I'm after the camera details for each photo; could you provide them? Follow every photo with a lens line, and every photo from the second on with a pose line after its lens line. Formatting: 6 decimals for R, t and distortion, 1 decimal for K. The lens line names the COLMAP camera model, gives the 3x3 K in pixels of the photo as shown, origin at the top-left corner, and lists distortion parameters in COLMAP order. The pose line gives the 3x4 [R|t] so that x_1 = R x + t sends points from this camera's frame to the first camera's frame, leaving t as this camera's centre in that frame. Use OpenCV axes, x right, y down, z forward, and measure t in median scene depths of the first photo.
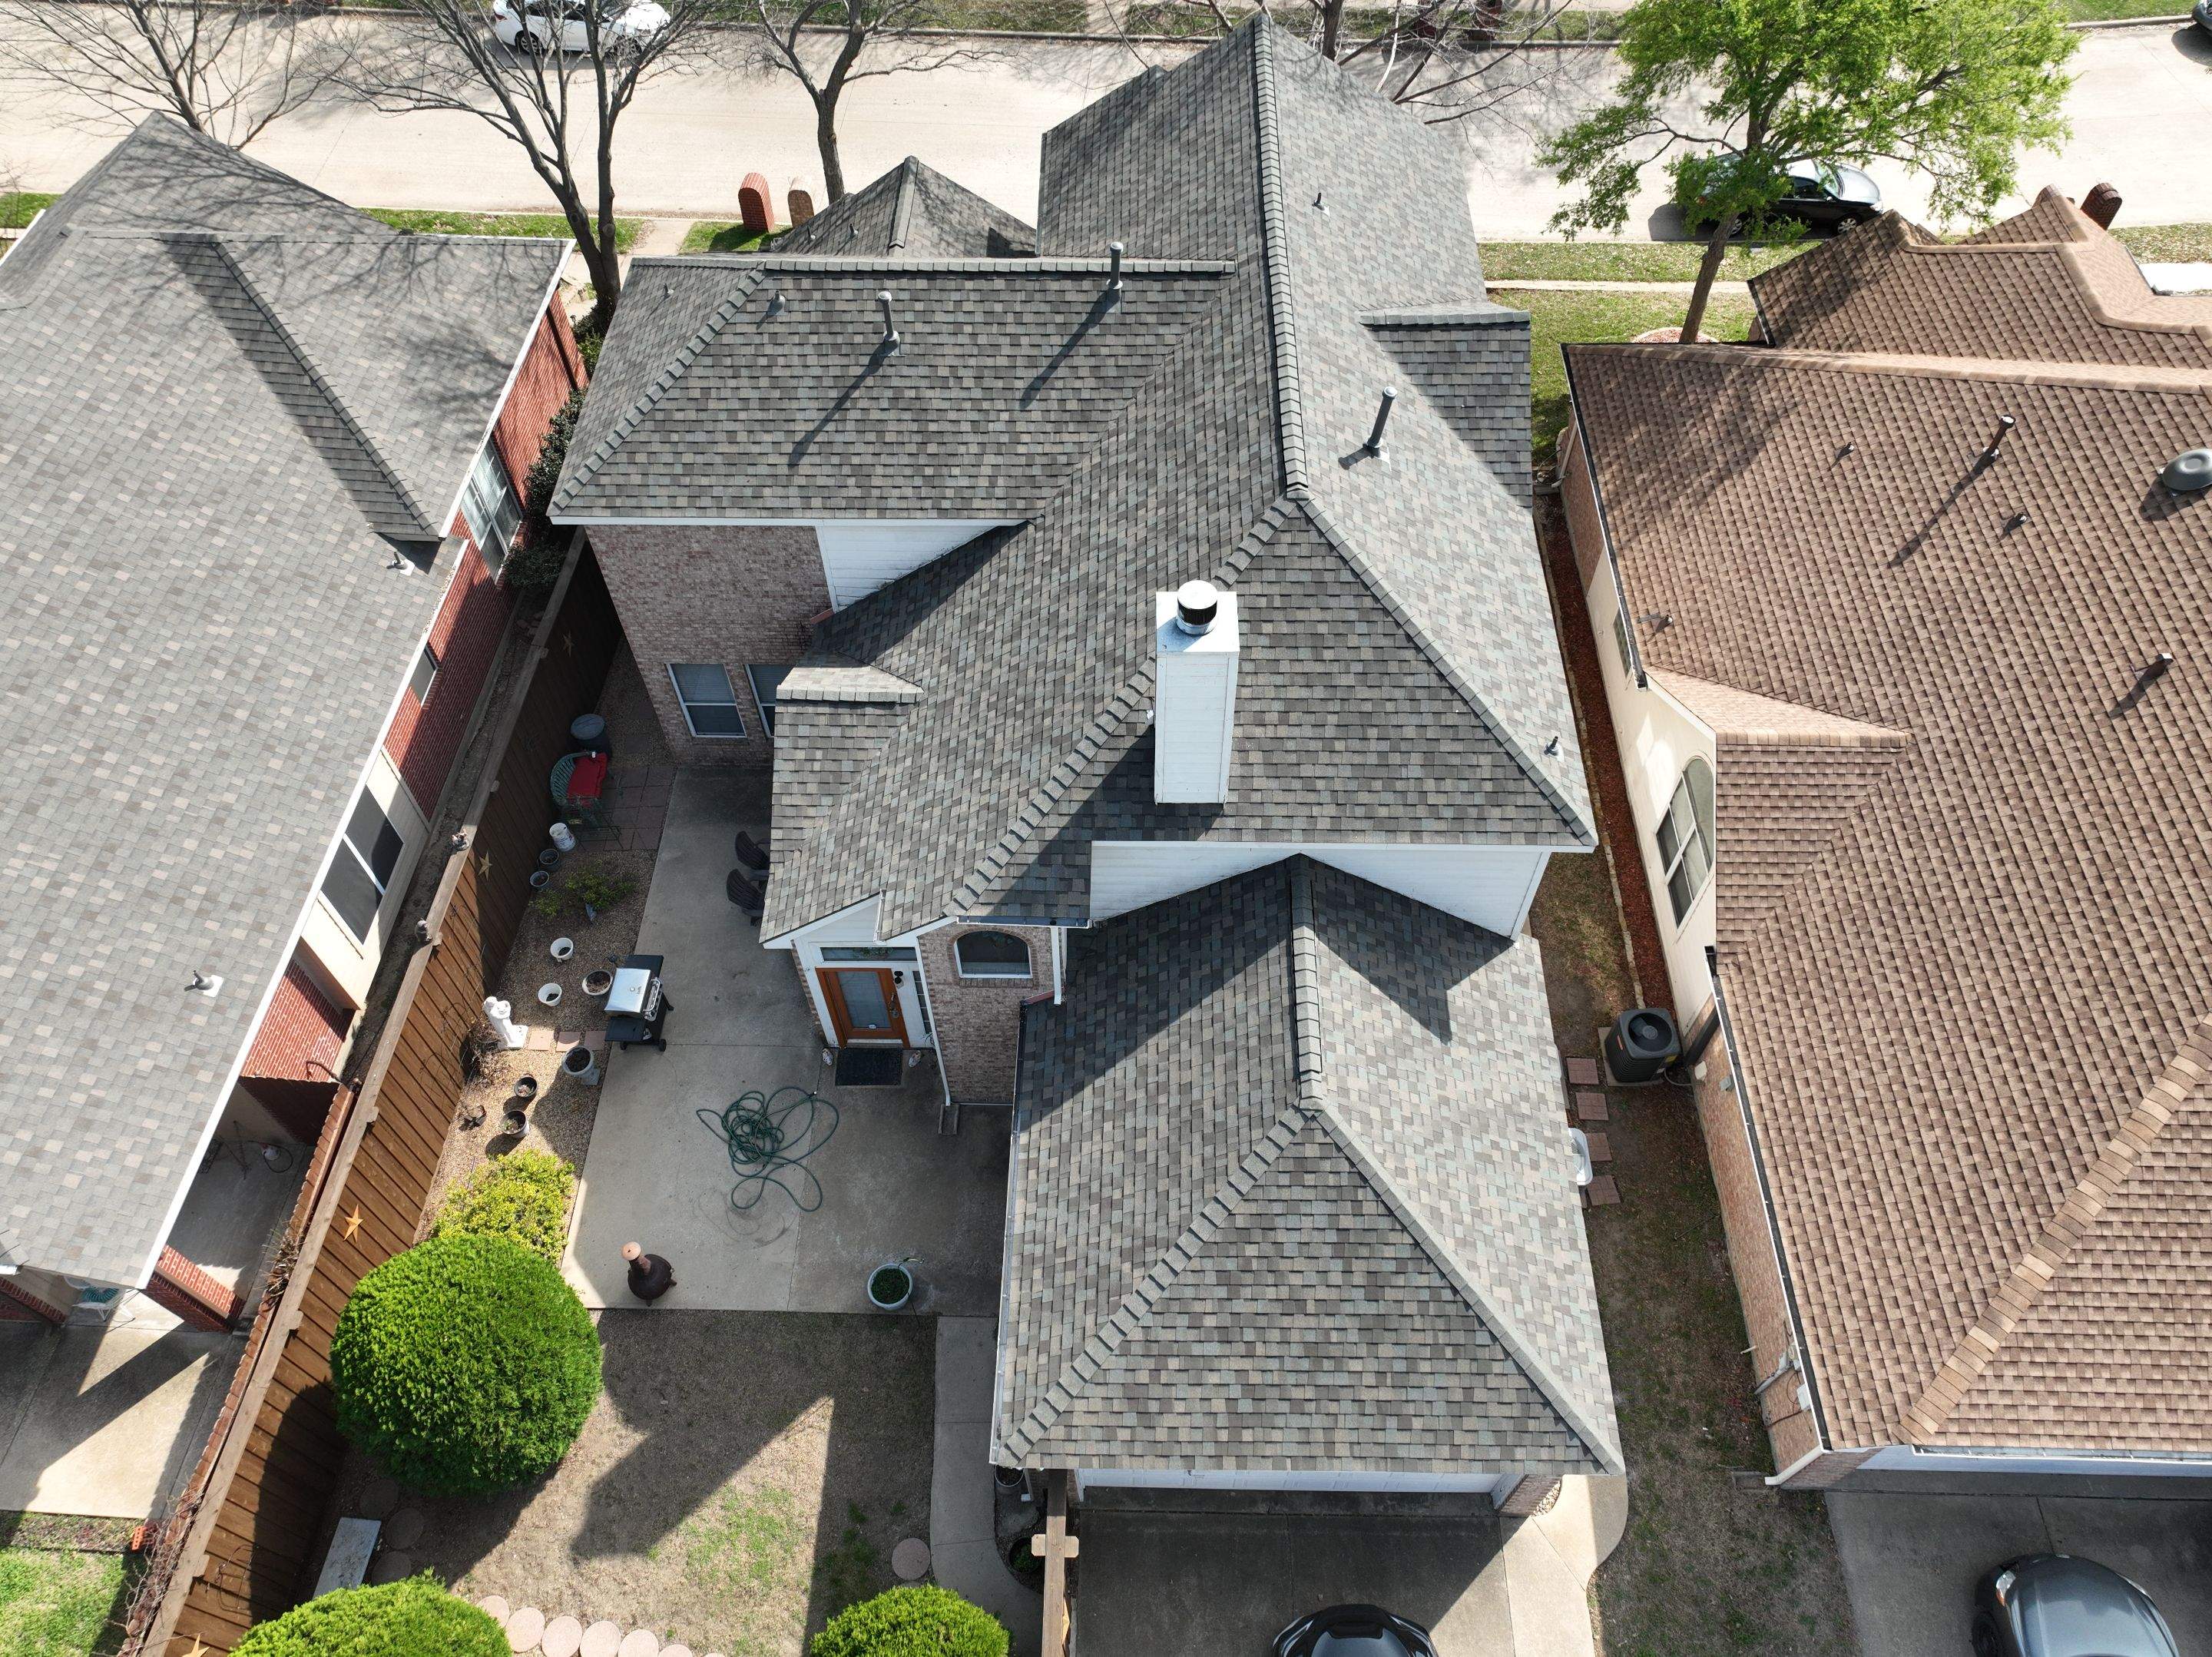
lens RADIAL K [[1551.0, 0, 1109.8], [0, 1551.0, 832.7], [0, 0, 1]] dist [0.001664, 0.016747]
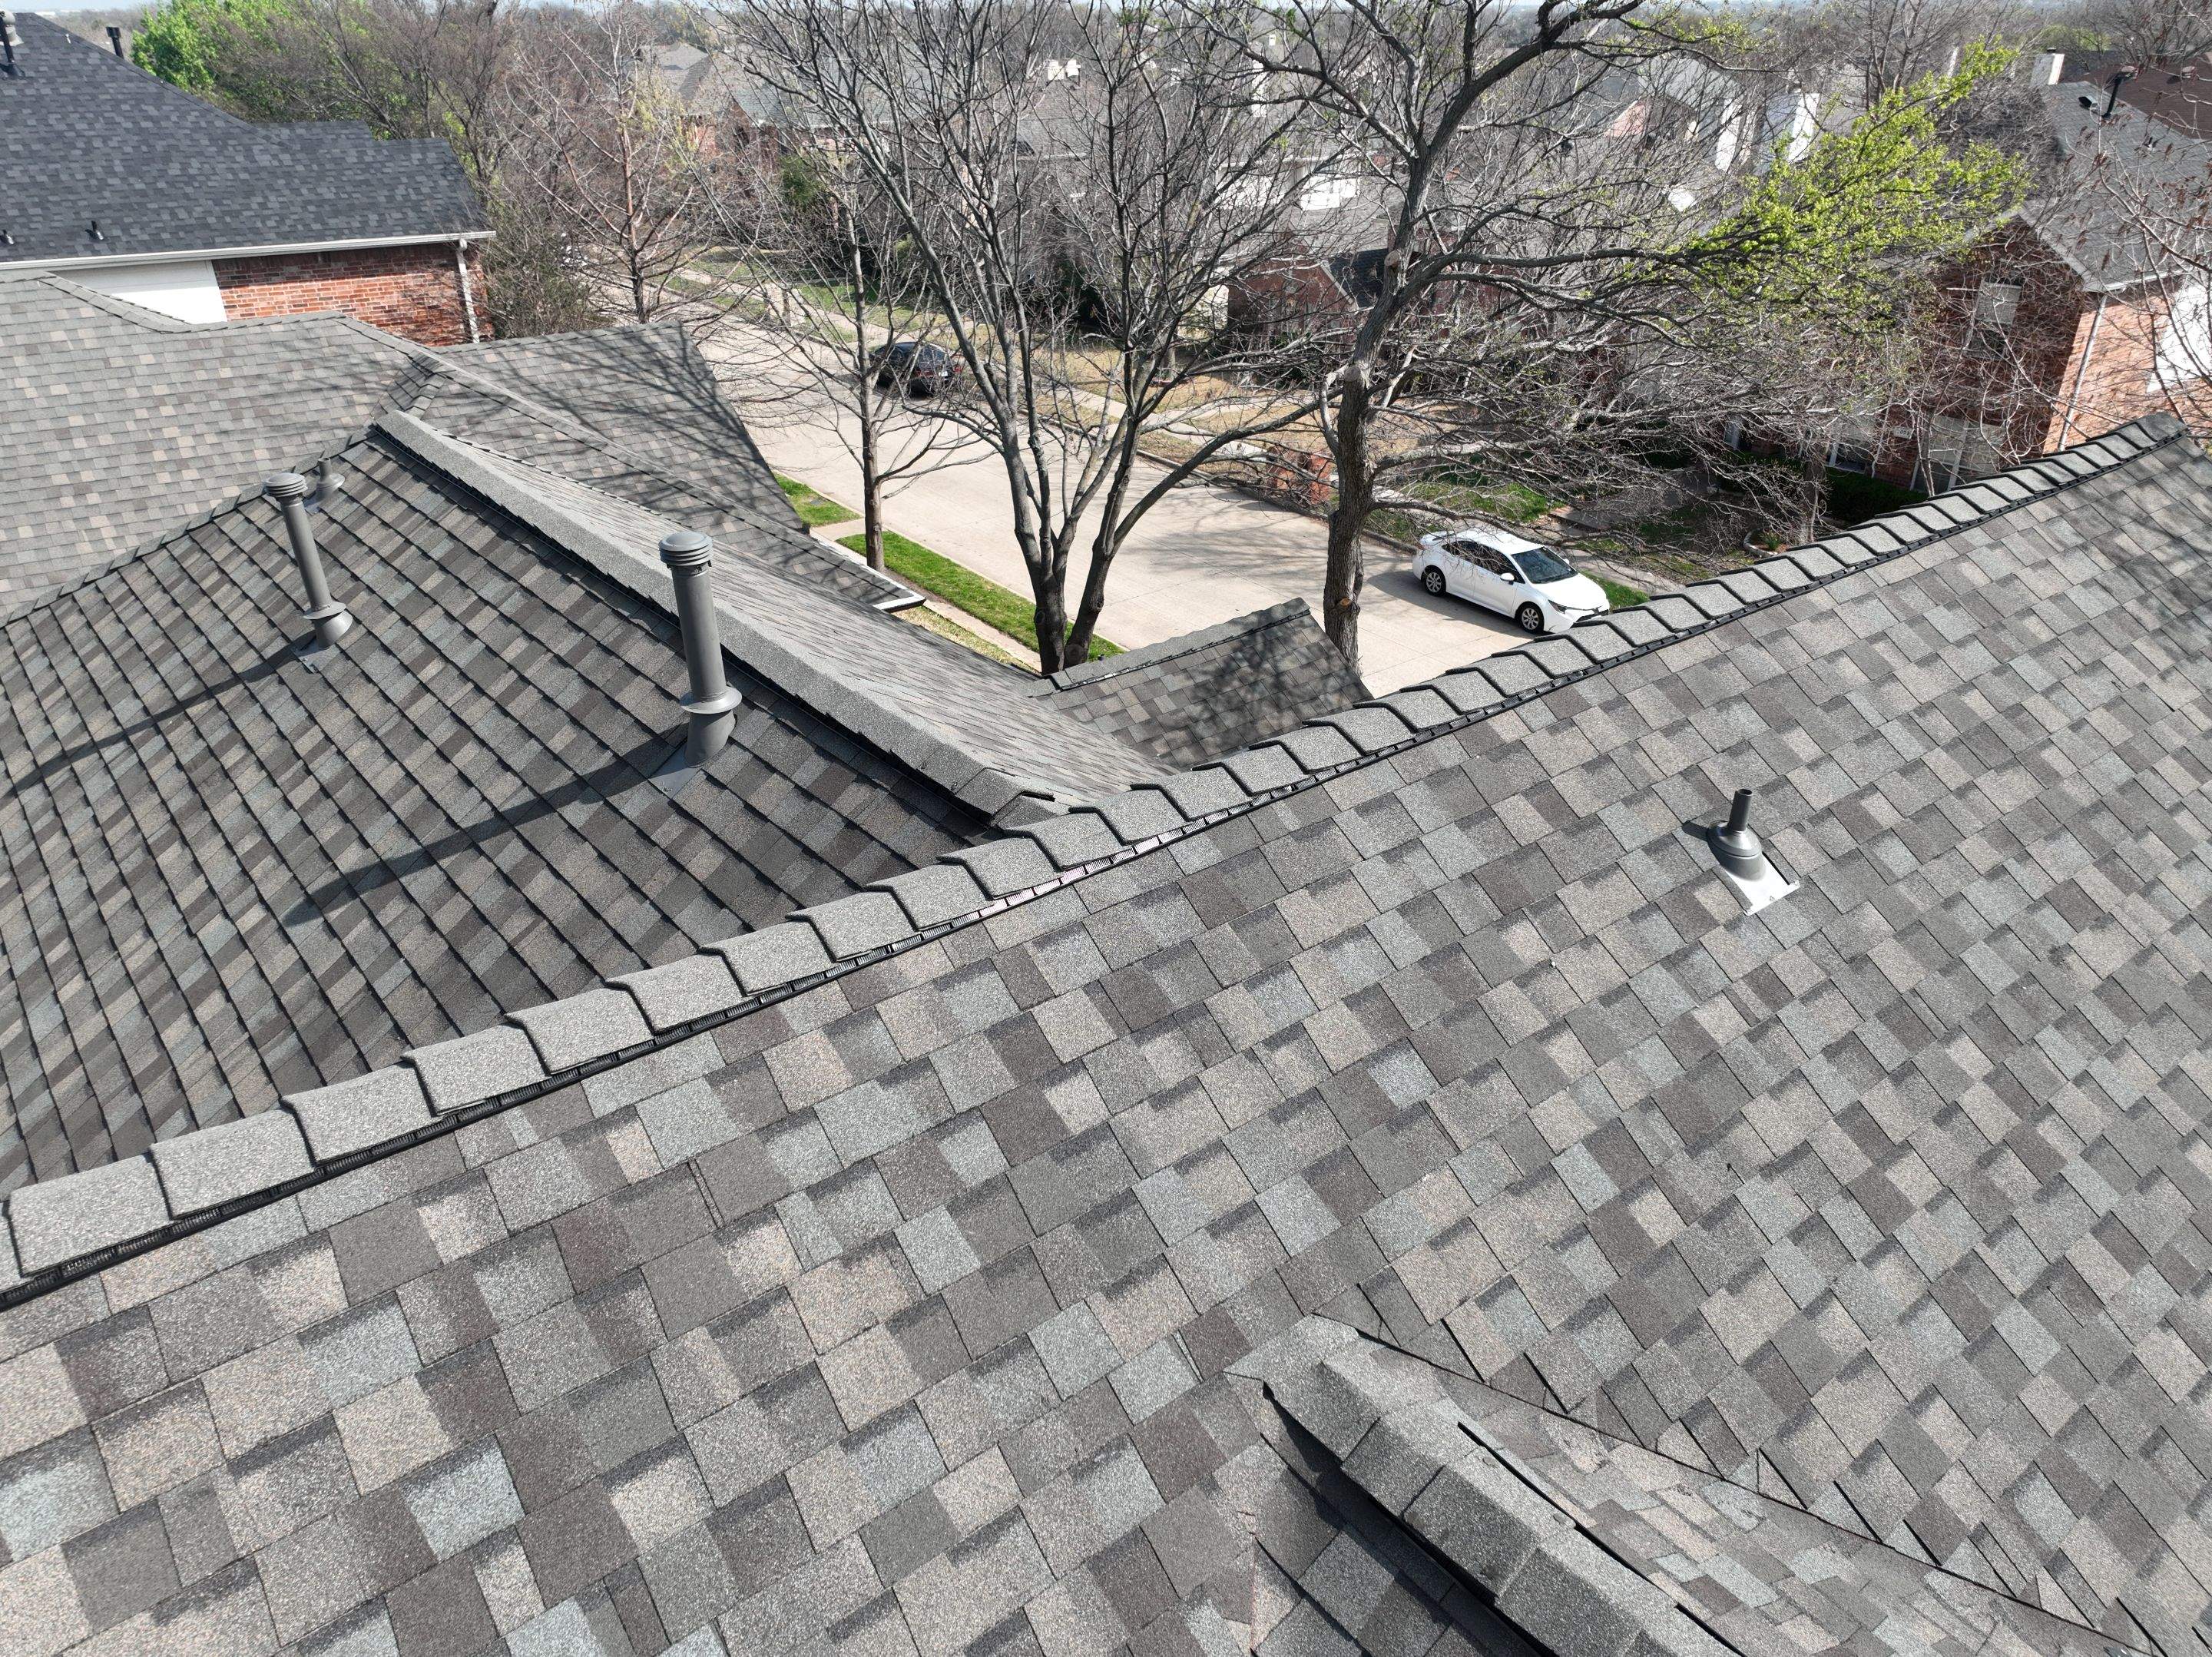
lens RADIAL K [[1551.0, 0, 1112.6], [0, 1551.0, 838.2], [0, 0, 1]] dist [0.001664, 0.016747]
pose [[0.639043, 0.375273, -0.671412, 0.231235], [-0.628026, 0.758541, -0.173777, -0.331757], [0.444079, 0.532715, 0.720422, 0.850180]]
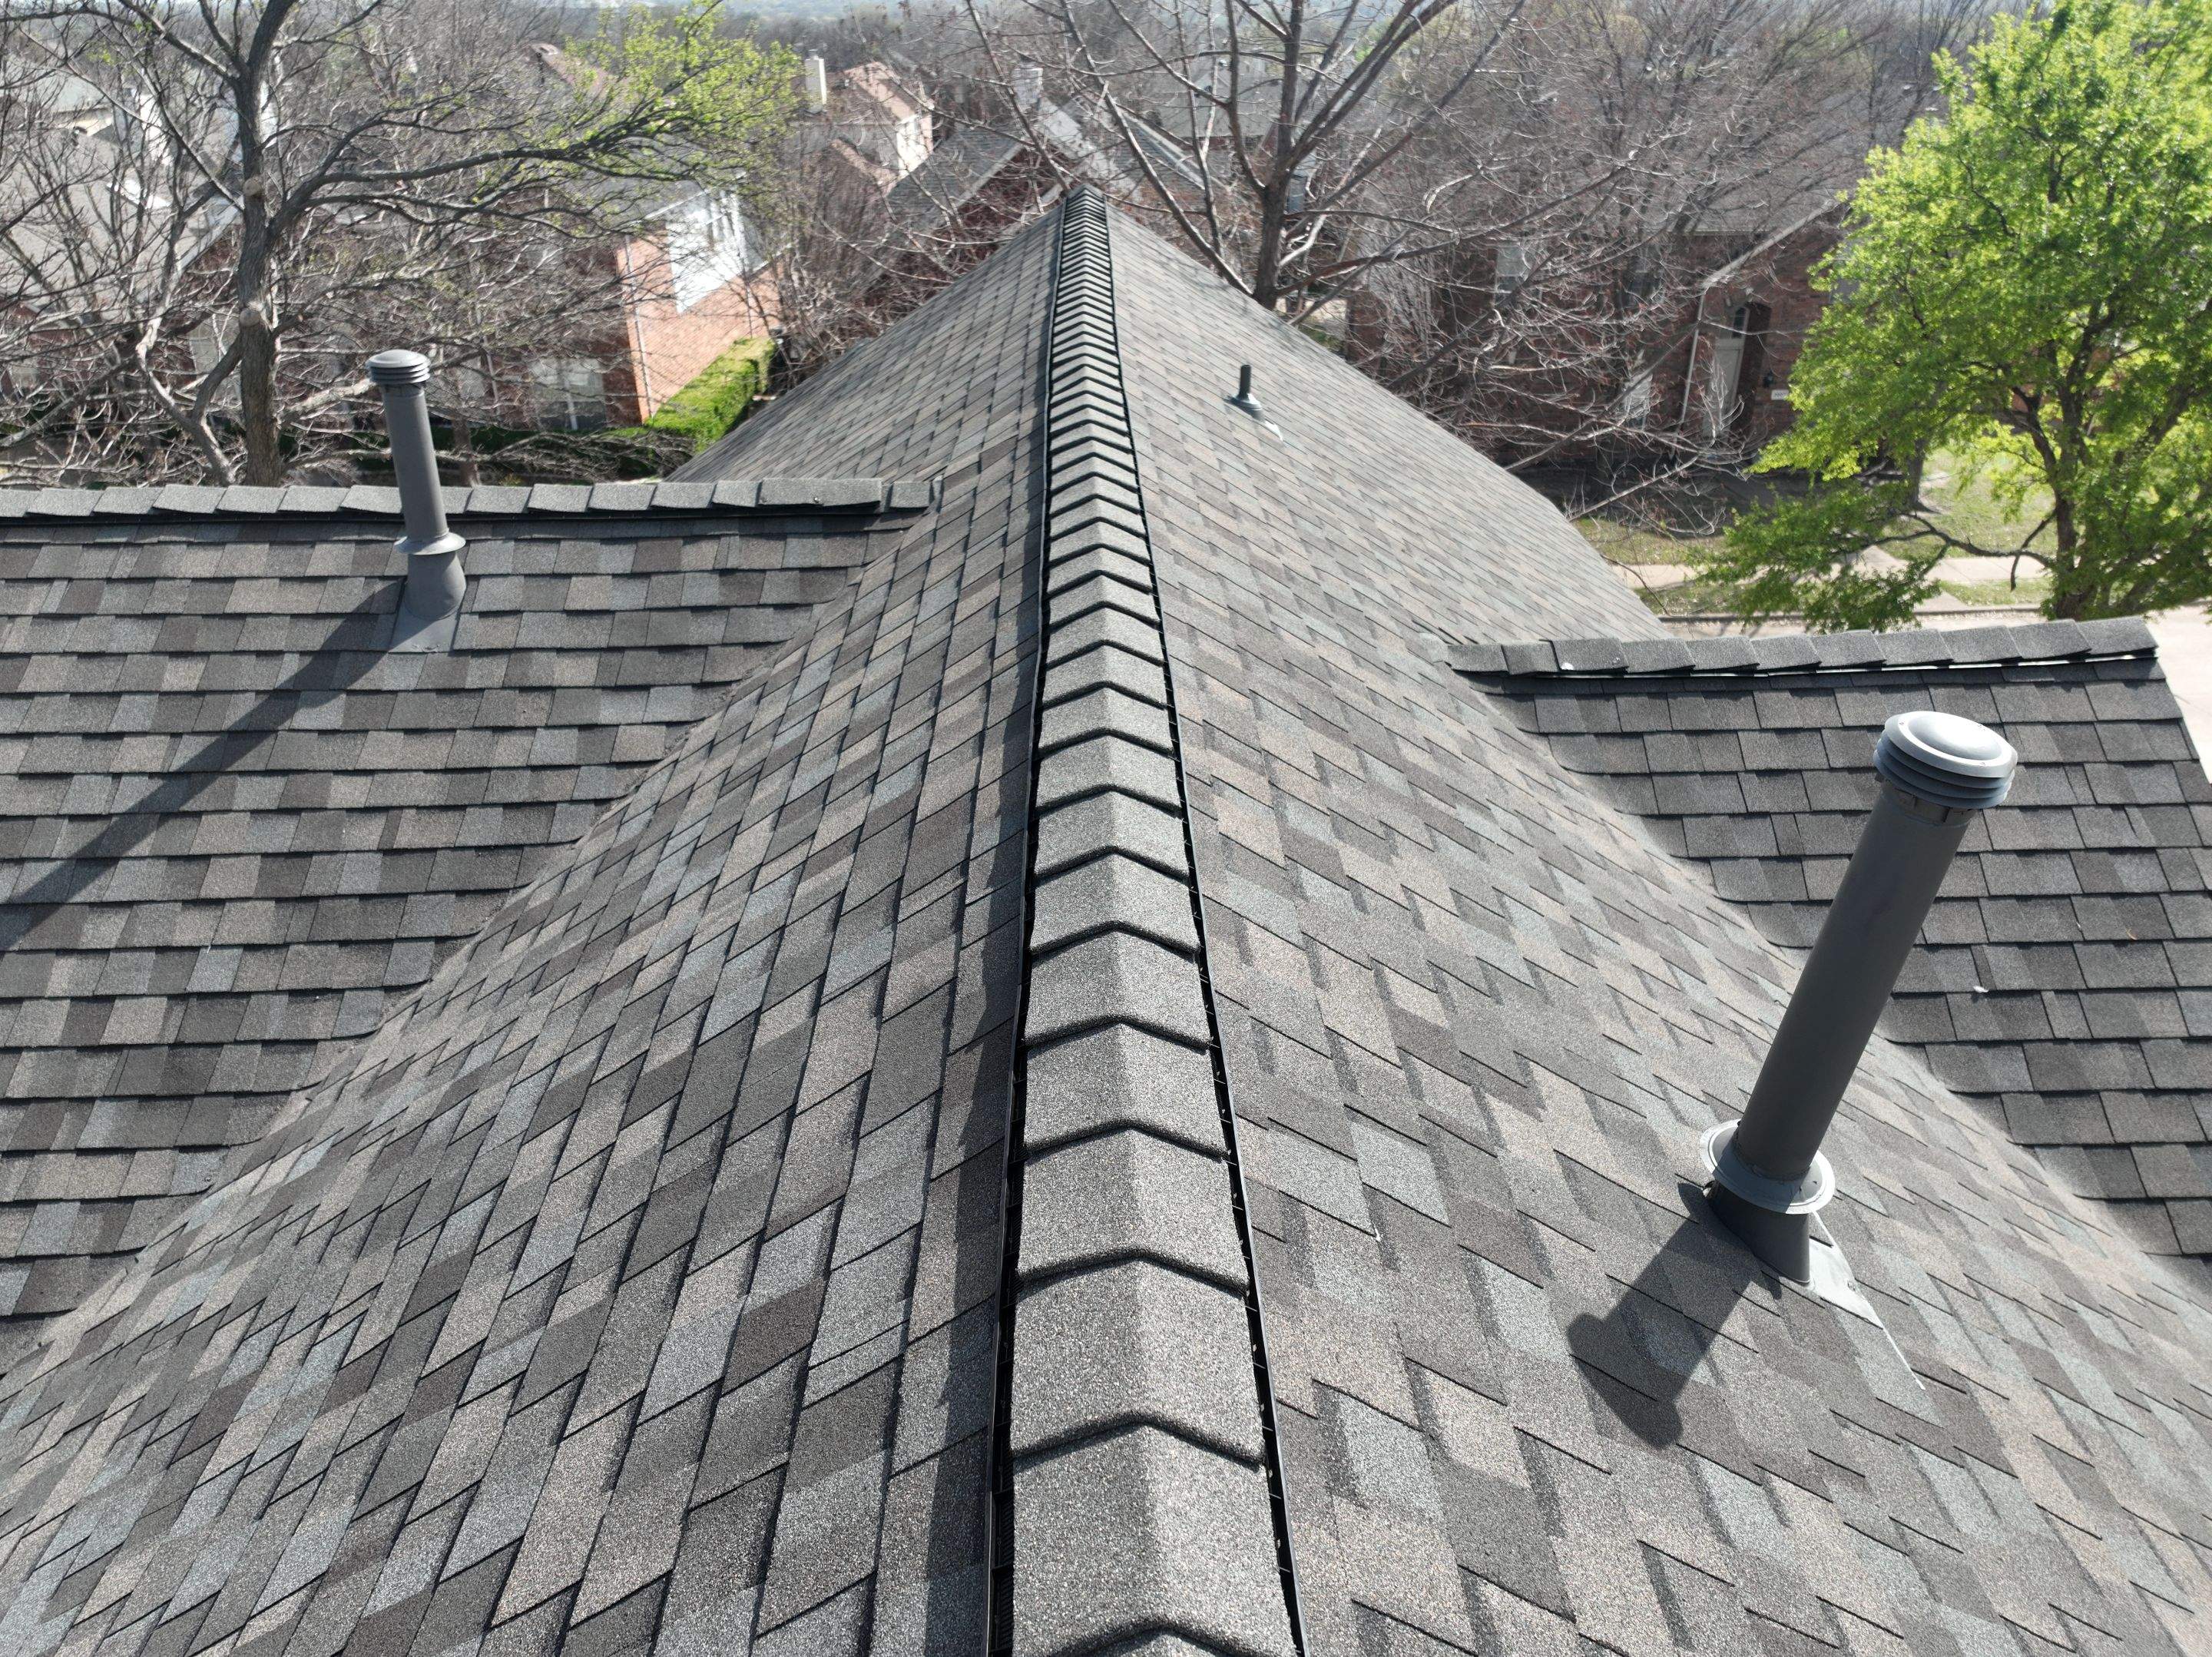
lens RADIAL K [[1551.0, 0, 1108.2], [0, 1551.0, 828.9], [0, 0, 1]] dist [0.001664, 0.016747]
pose [[0.999368, -0.014201, 0.032585, 0.100527], [0.027085, 0.897889, -0.439387, -0.202732], [-0.023018, 0.439992, 0.897706, 0.795545]]
